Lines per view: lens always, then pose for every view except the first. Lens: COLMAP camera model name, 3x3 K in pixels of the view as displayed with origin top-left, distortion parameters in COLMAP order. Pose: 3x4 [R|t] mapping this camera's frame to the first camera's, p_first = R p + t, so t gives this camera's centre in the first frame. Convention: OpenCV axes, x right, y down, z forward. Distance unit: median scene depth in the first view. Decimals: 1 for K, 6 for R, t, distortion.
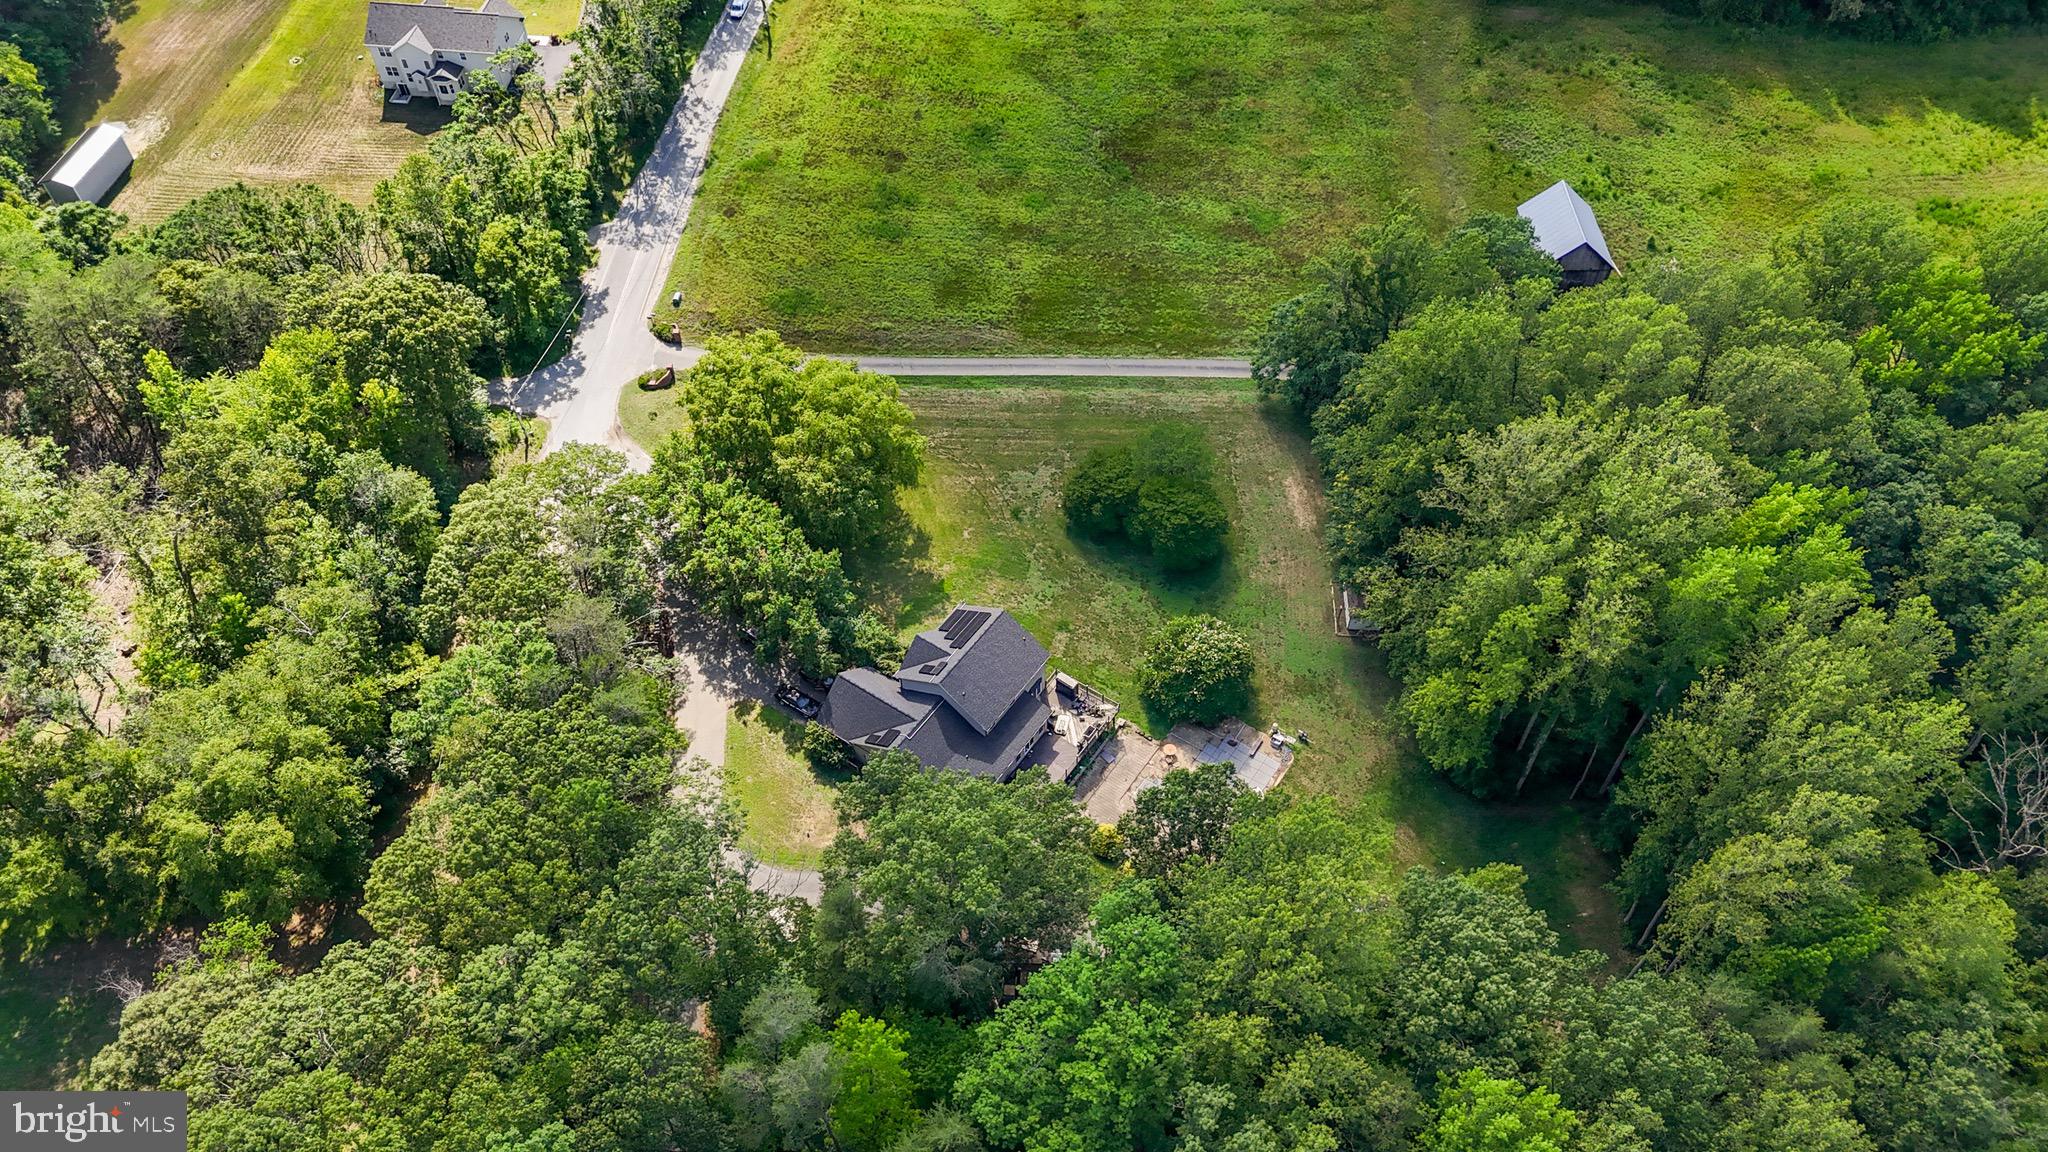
lens RADIAL K [[1516.6, 0, 1036.7], [0, 1516.6, 585.2], [0, 0, 1]] dist [0.058914, -0.054596]
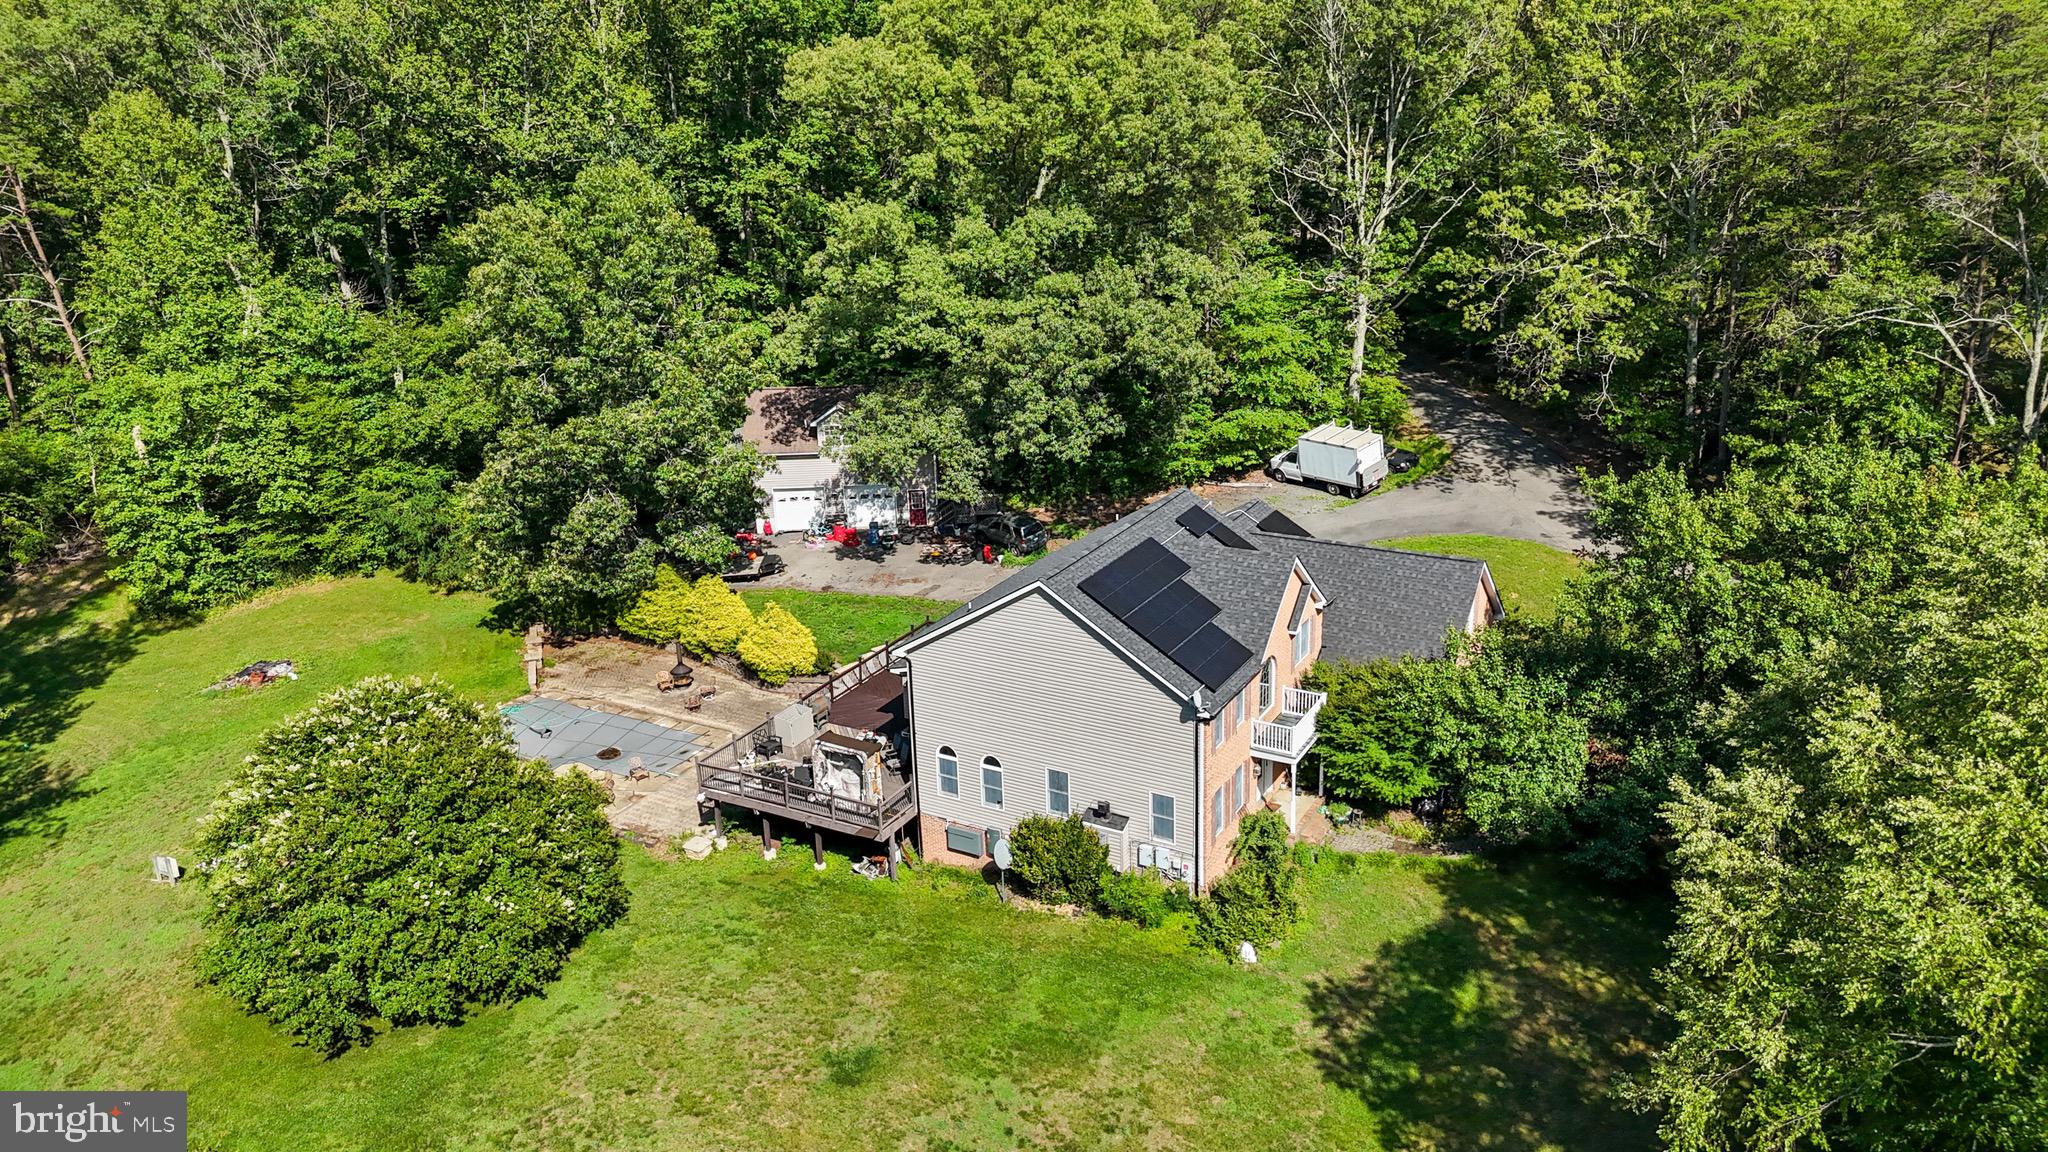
lens RADIAL K [[1516.6, 0, 1030.8], [0, 1516.6, 563.7], [0, 0, 1]] dist [0.058914, -0.054596]
pose [[-0.995619, 0.057198, -0.073961, 0.001403], [-0.049518, 0.348416, 0.936031, -0.200569], [0.079308, 0.935593, -0.344058, 0.829484]]
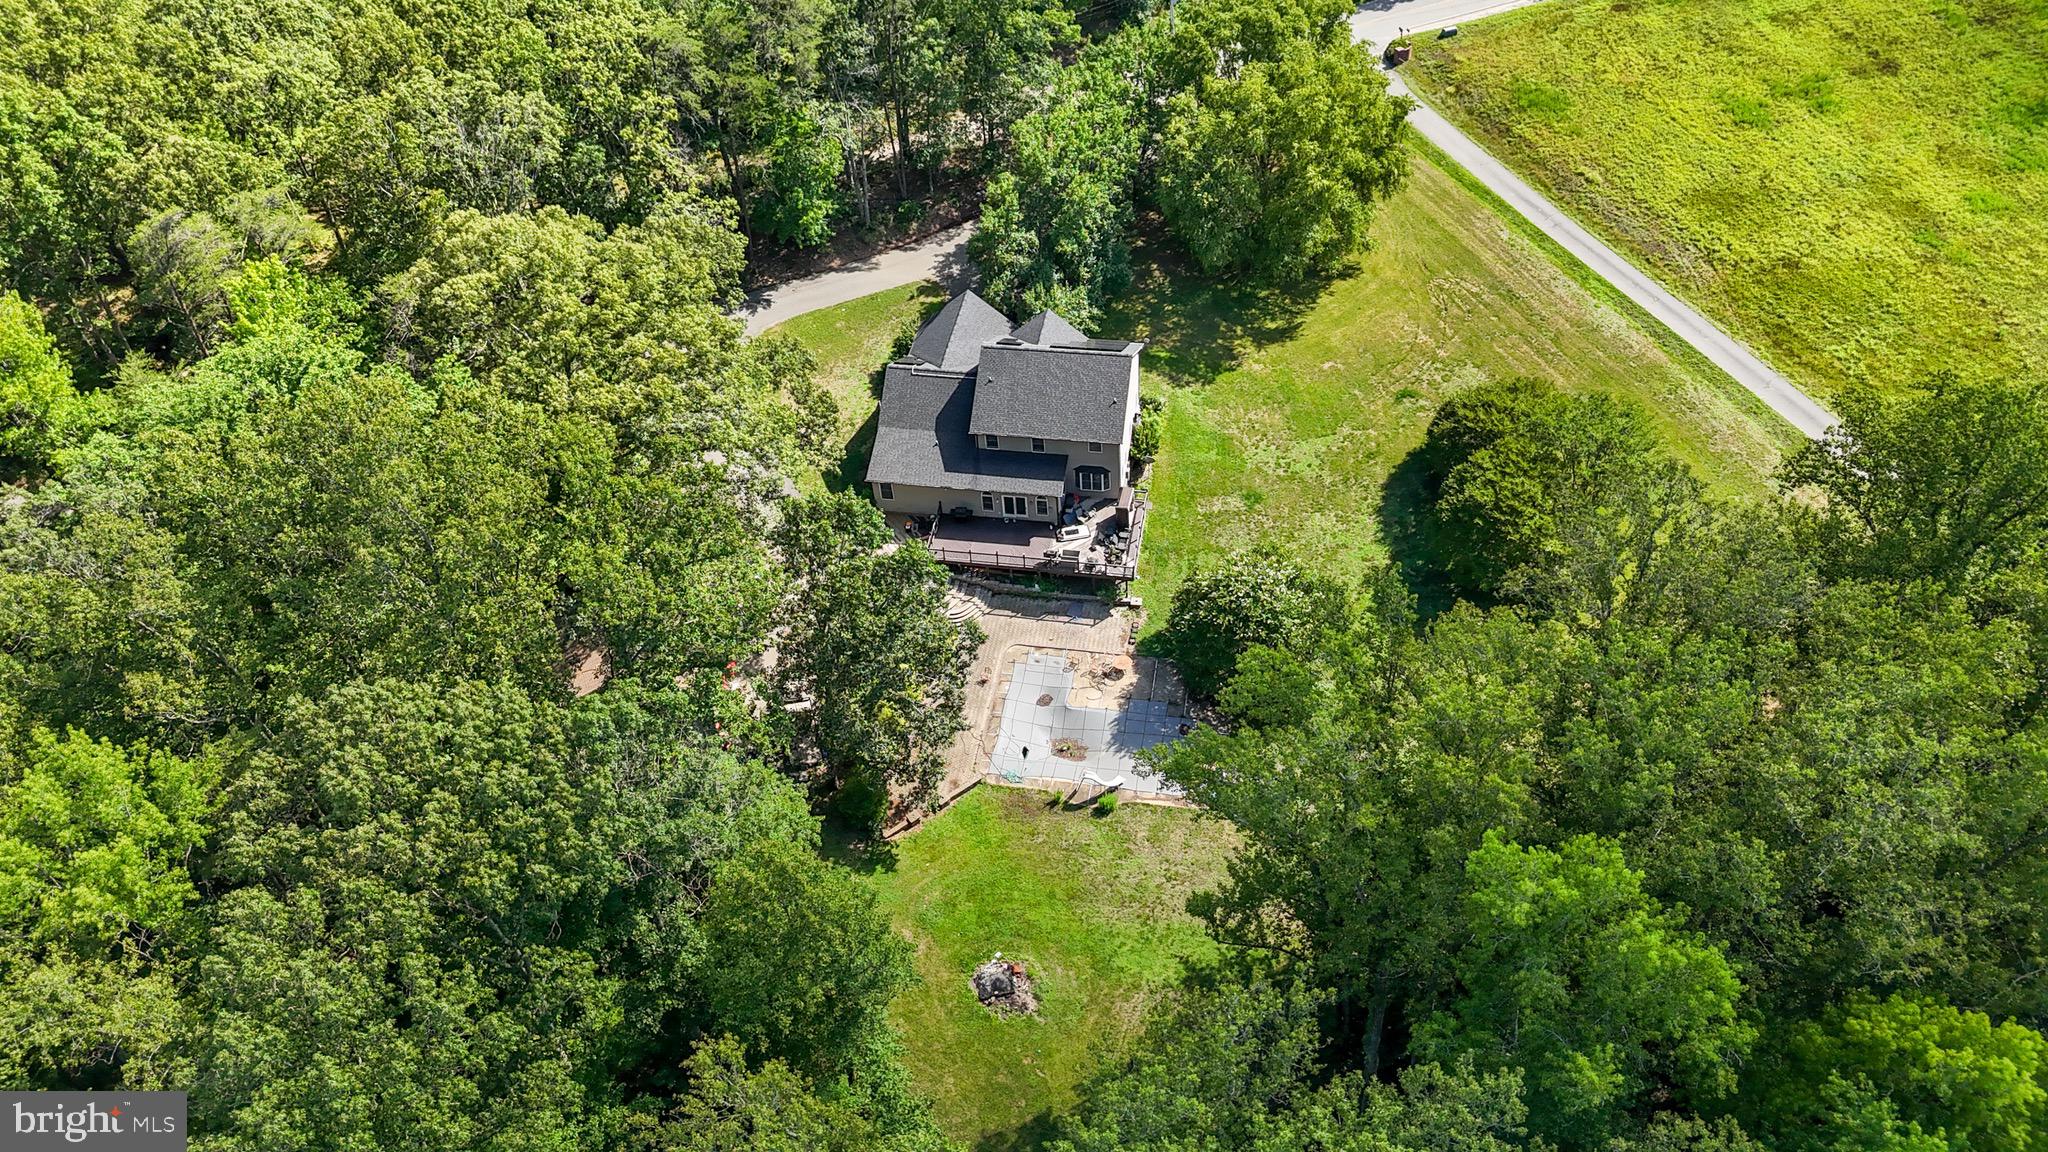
lens RADIAL K [[1516.6, 0, 1026.0], [0, 1516.6, 572.9], [0, 0, 1]] dist [0.058914, -0.054596]
pose [[0.410467, 0.636440, -0.653040, 0.365118], [-0.671154, 0.695666, 0.256129, -0.046070], [0.617308, 0.333158, 0.712697, 0.375938]]
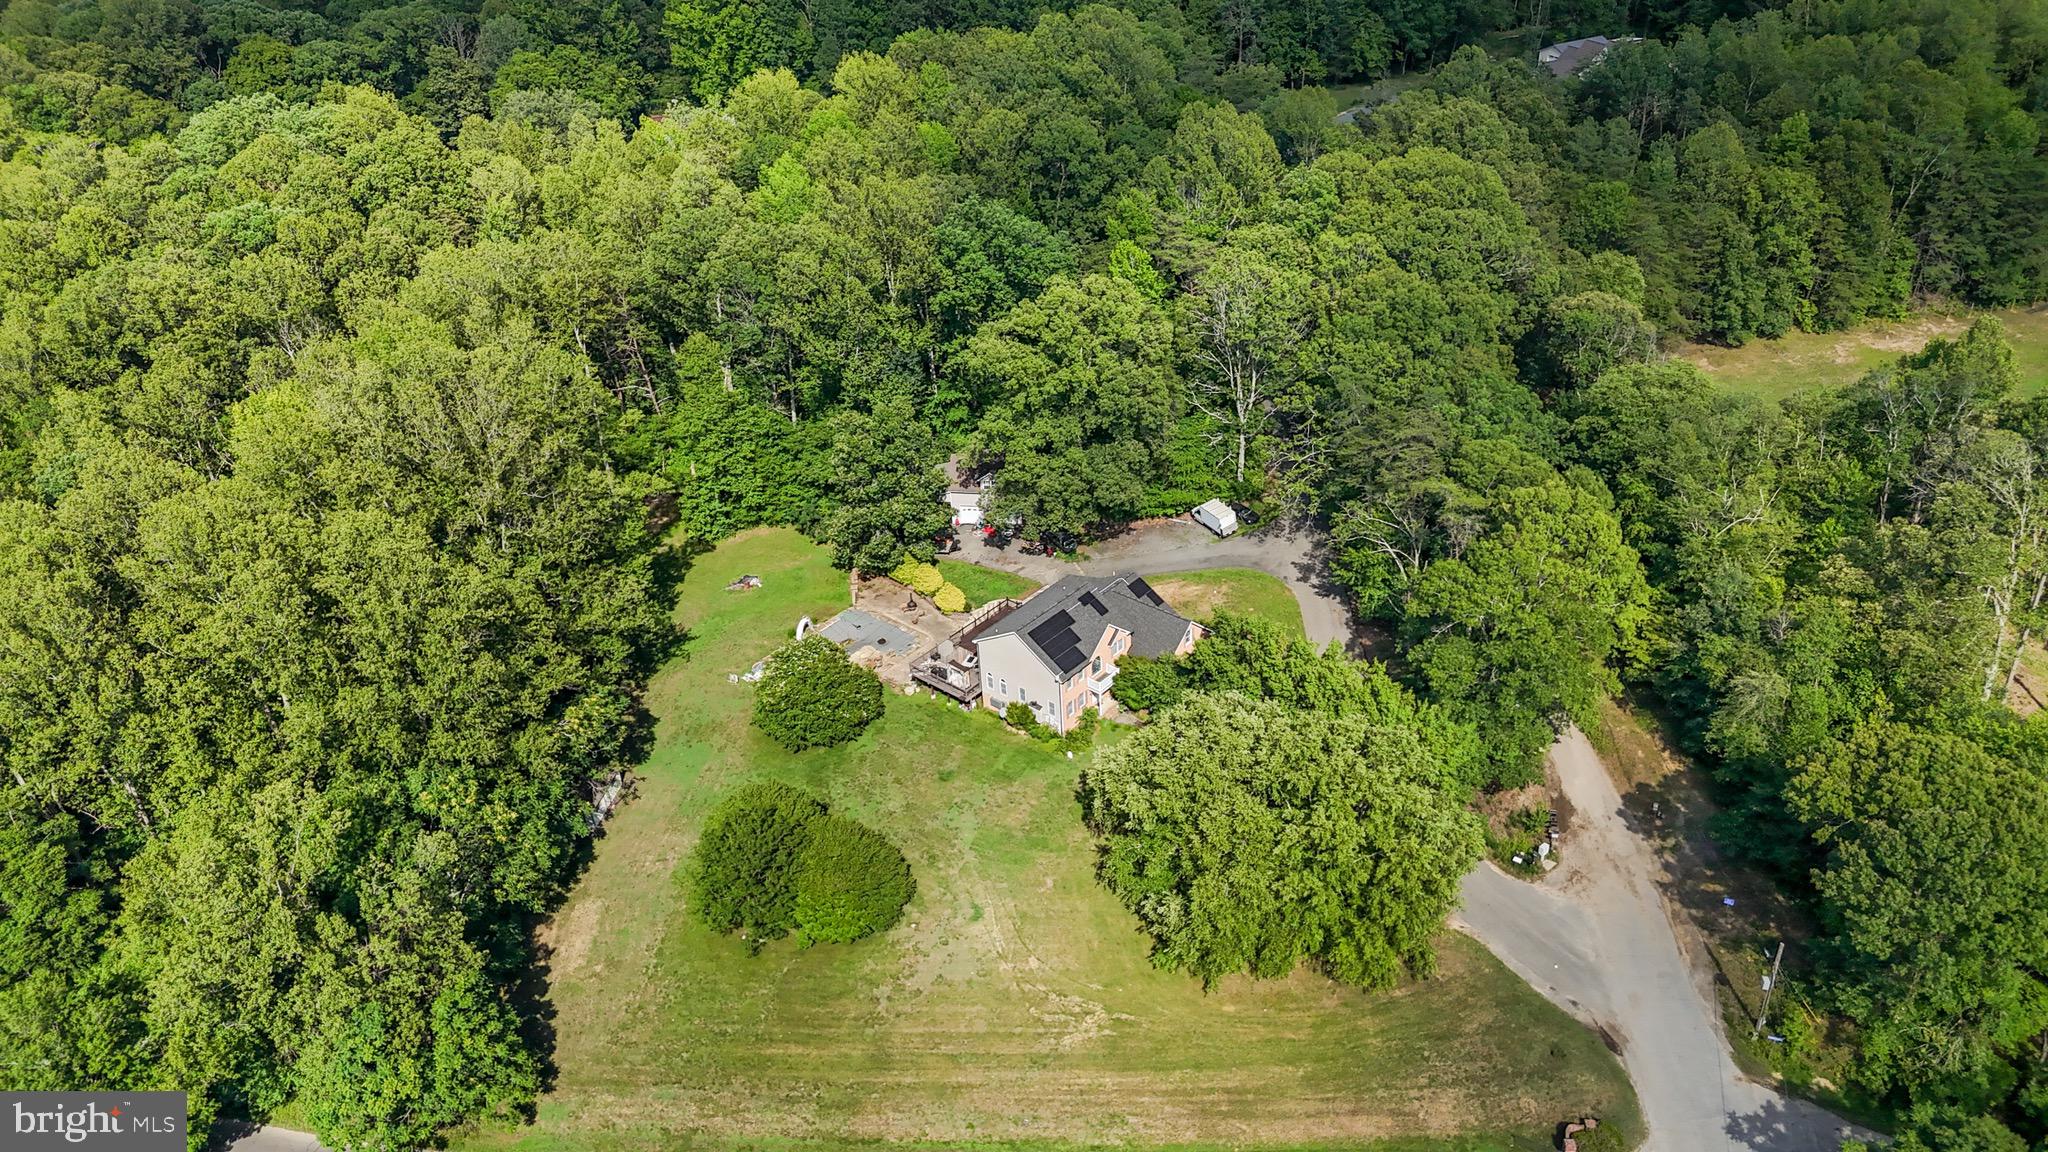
lens RADIAL K [[1516.6, 0, 1044.1], [0, 1516.6, 531.7], [0, 0, 1]] dist [0.058914, -0.054596]
pose [[-0.993876, -0.016172, 0.109313, -0.105071], [0.105417, 0.157877, 0.981816, -0.675930], [-0.033136, 0.987326, -0.155206, 0.816172]]
